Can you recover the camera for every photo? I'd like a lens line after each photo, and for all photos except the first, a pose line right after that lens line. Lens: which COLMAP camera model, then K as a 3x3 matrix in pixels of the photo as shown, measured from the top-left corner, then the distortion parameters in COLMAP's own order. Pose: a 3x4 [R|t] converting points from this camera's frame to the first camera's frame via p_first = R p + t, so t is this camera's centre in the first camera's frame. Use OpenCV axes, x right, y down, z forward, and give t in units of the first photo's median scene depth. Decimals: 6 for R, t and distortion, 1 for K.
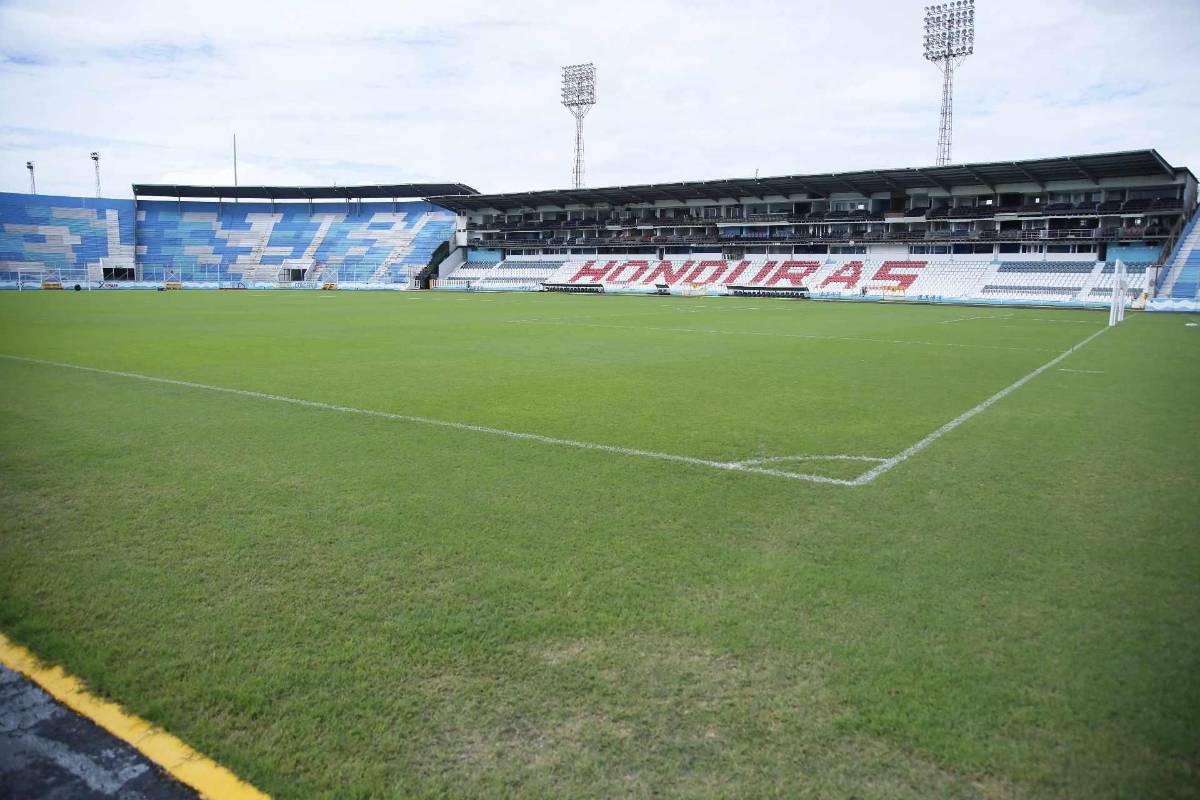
lens RADIAL K [[833.7, 0, 600.0], [0, 833.7, 400.0], [0, 0, 1]] dist [-0.128157, 0.091476]
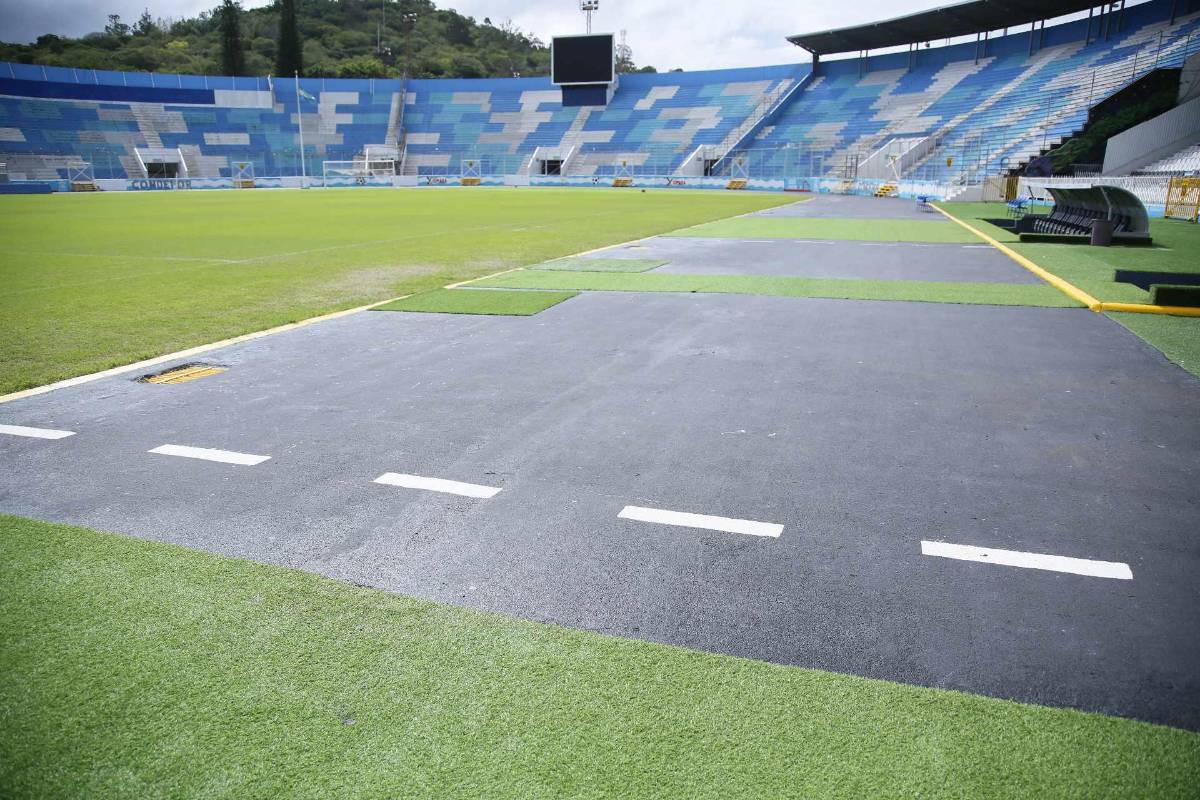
lens RADIAL K [[833.7, 0, 600.0], [0, 833.7, 400.0], [0, 0, 1]] dist [-0.128157, 0.091476]
pose [[0.264933, 0.239679, -0.934004, 0.153644], [-0.136590, 0.968177, 0.209704, -0.133613], [0.954544, 0.072018, 0.289240, 0.981998]]
